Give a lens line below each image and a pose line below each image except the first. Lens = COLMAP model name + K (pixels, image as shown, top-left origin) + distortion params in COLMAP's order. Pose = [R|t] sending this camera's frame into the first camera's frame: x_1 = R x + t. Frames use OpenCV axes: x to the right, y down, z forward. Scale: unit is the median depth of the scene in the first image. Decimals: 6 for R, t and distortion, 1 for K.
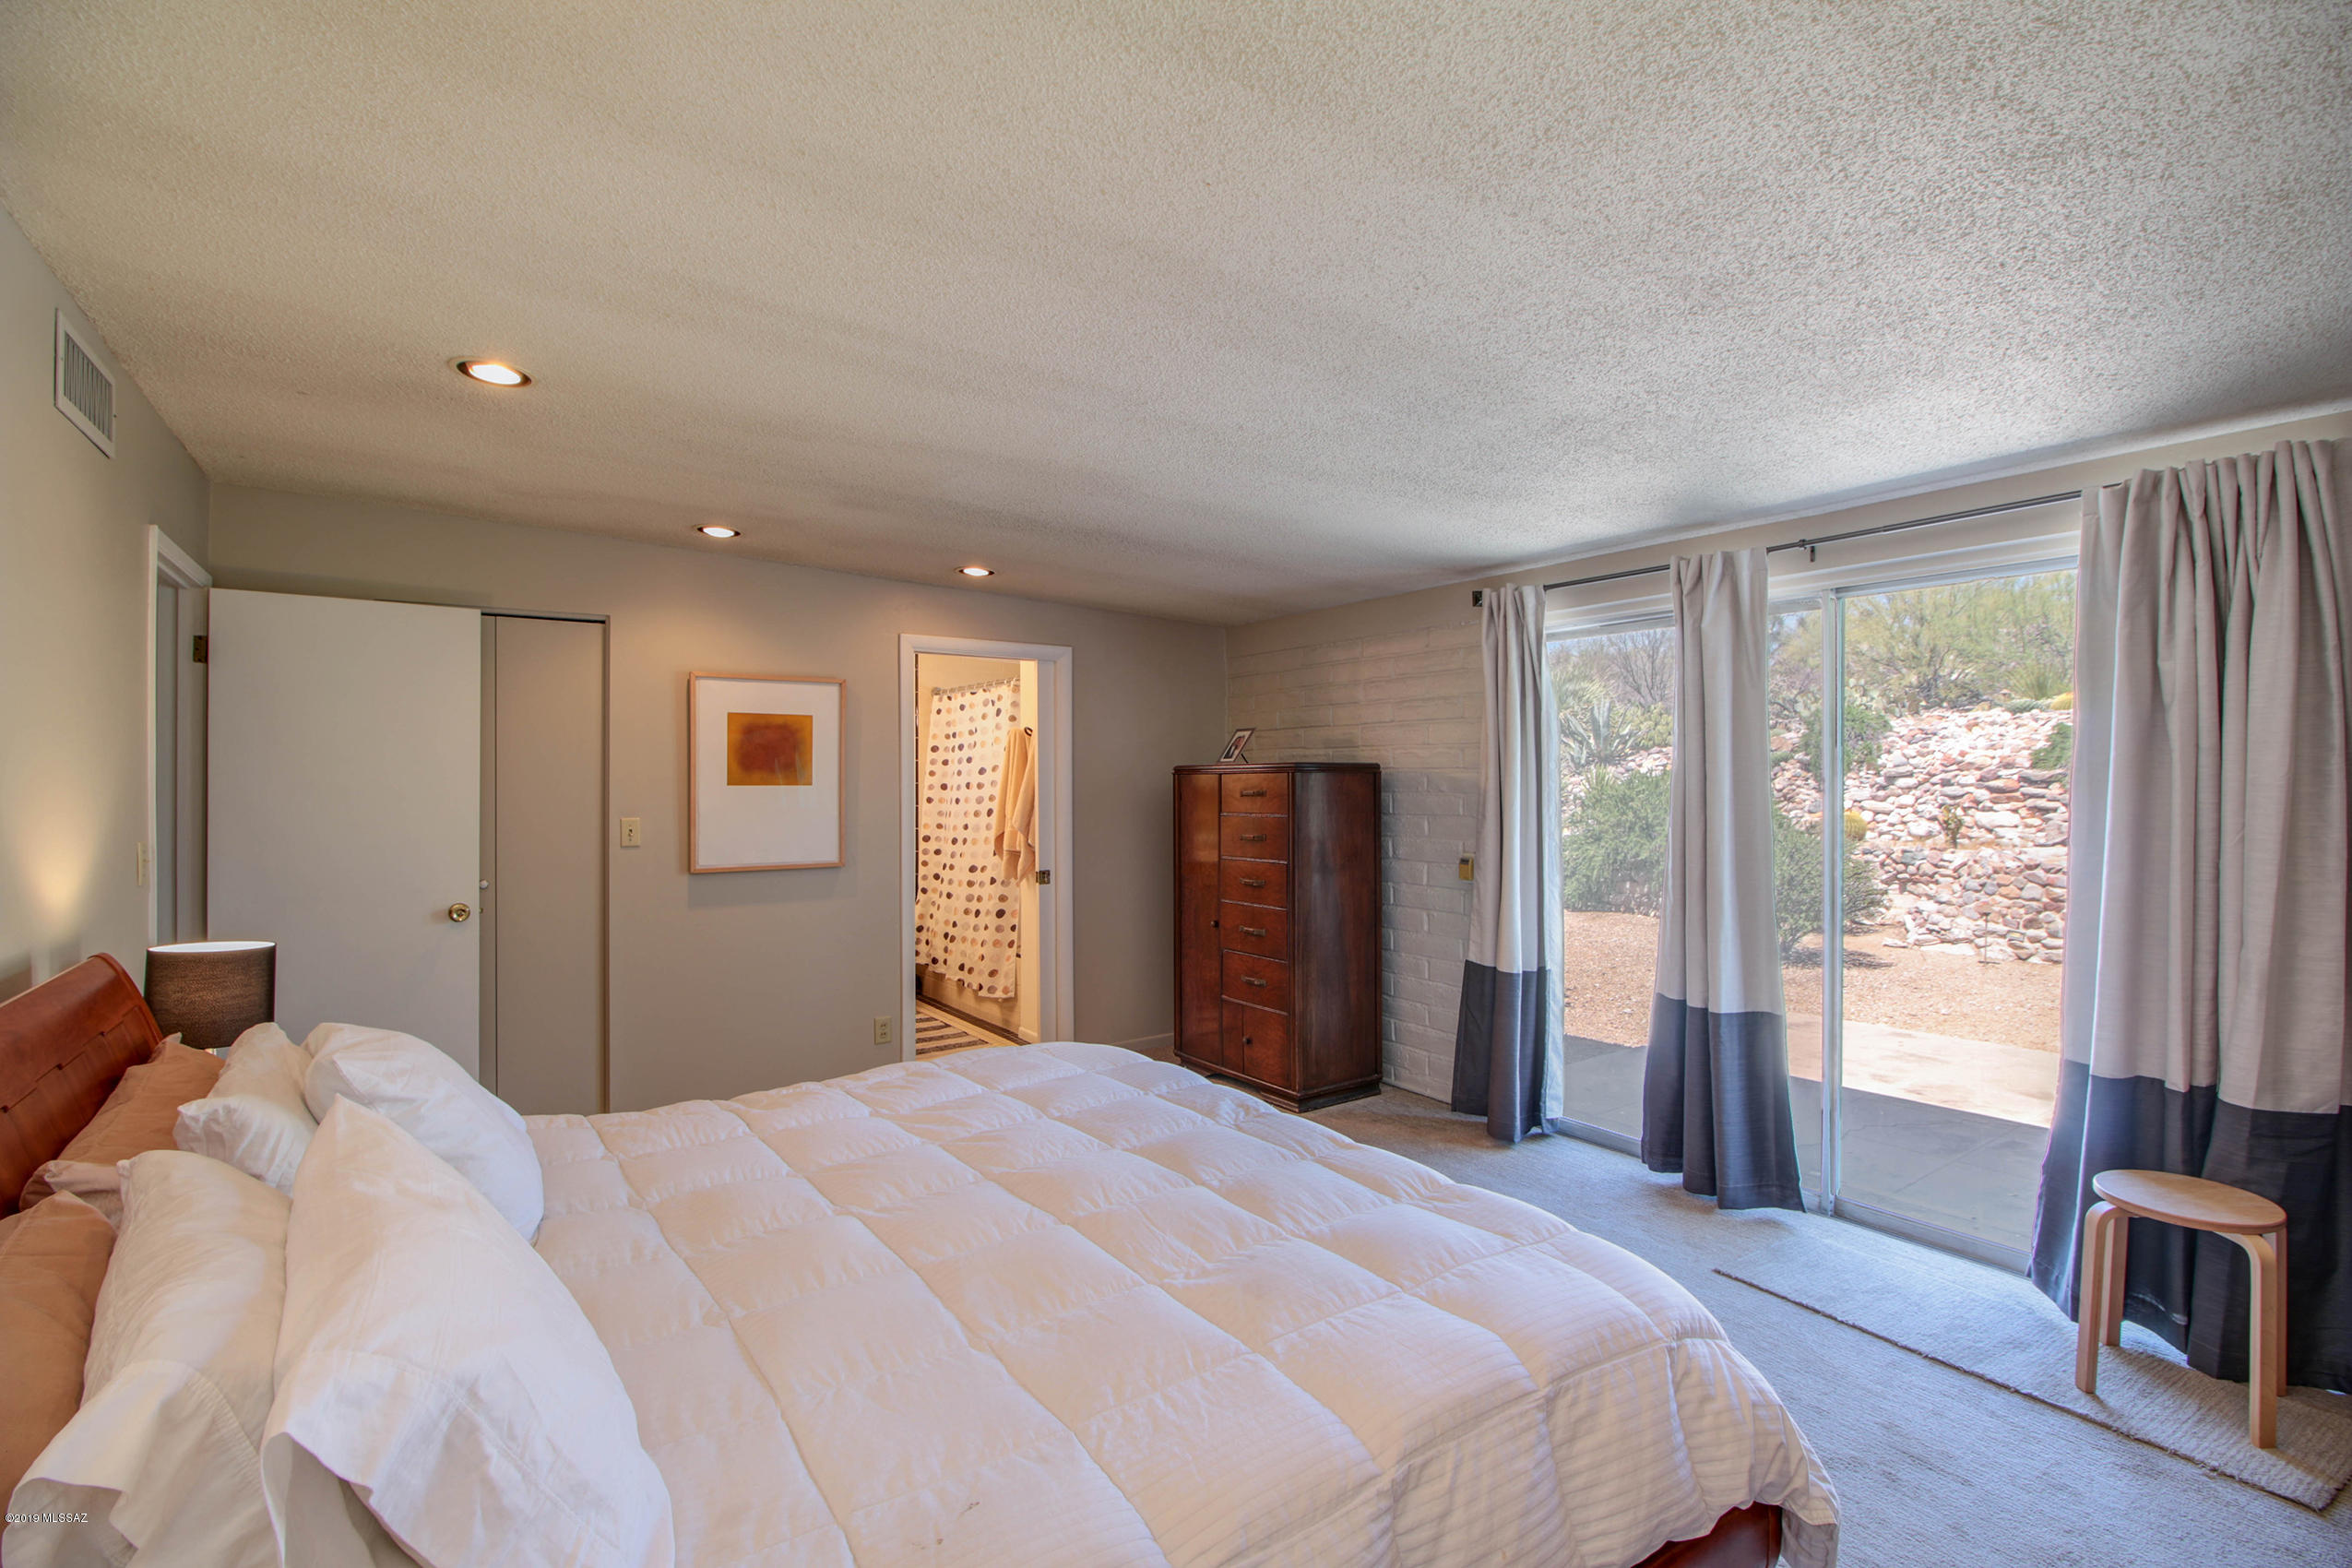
lens RADIAL K [[1087.2, 0, 1176.8], [0, 1087.2, 787.8], [0, 0, 1]] dist [-0.008617, -0.005546]
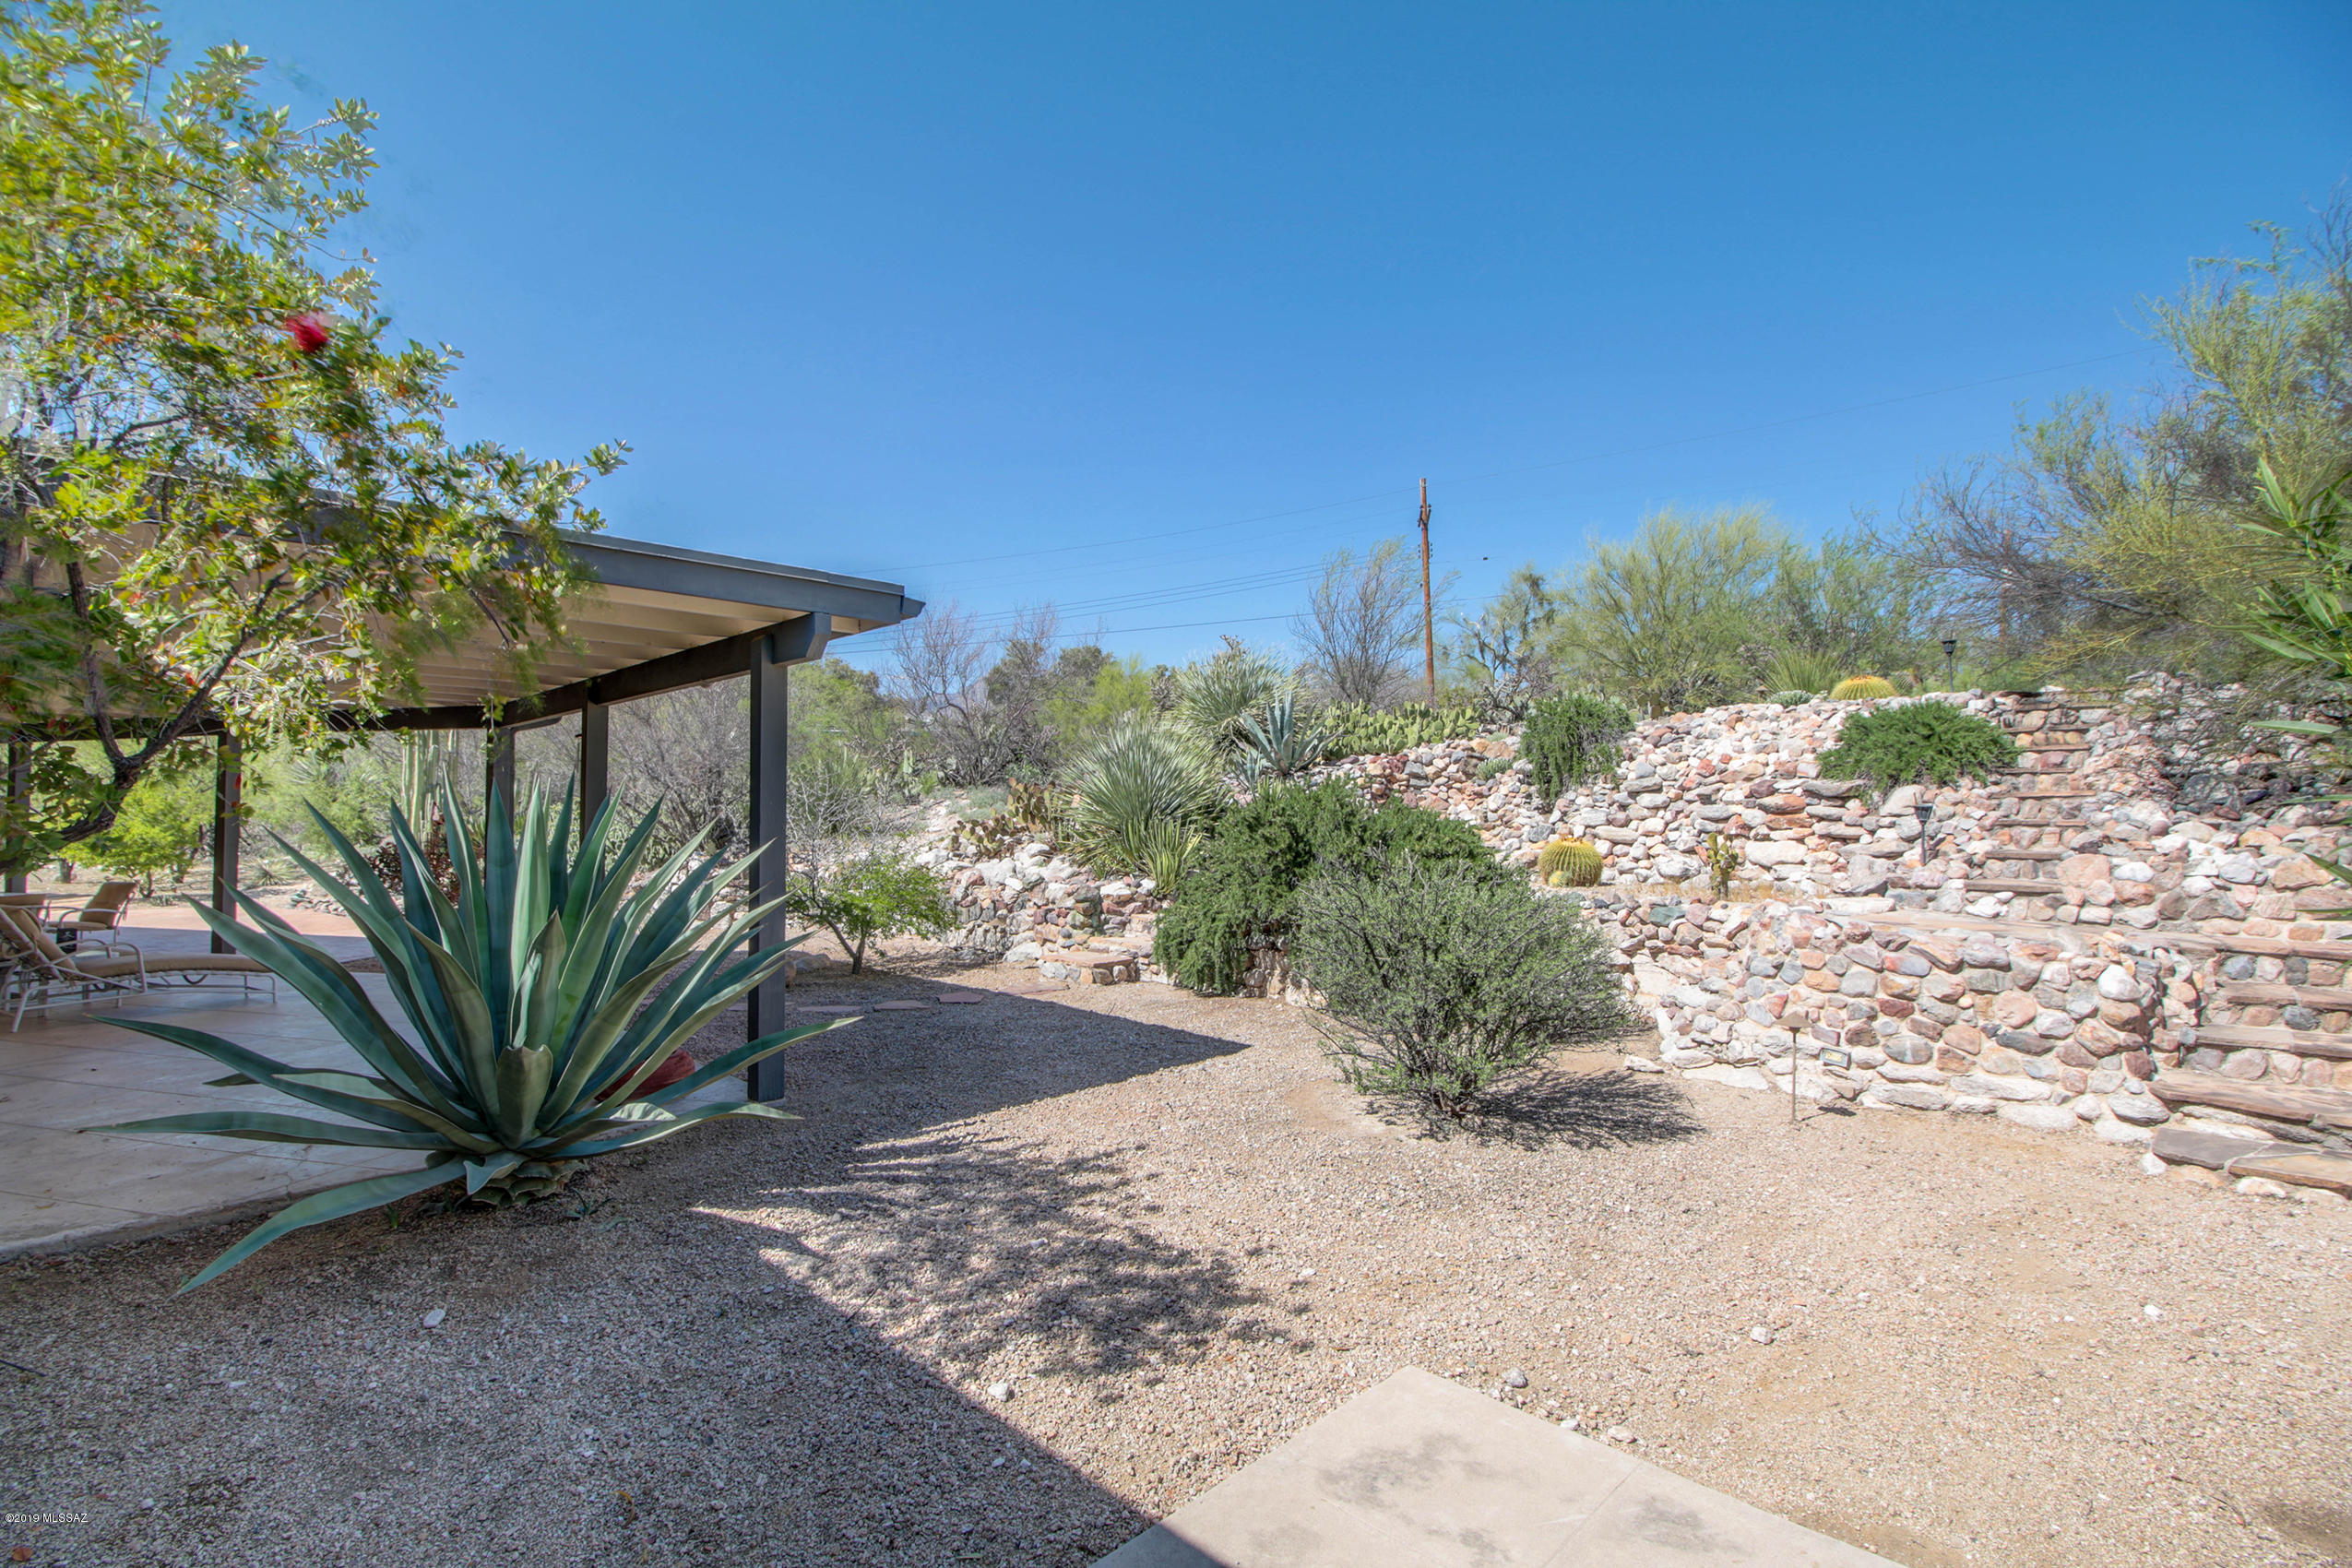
lens RADIAL K [[1087.2, 0, 1171.6], [0, 1087.2, 775.9], [0, 0, 1]] dist [-0.008617, -0.005546]
pose [[0.983465, 0.009158, 0.180869, 0.253249], [-0.002602, 0.999332, -0.036449, 0.006610], [-0.181082, 0.035376, 0.982832, 0.385321]]
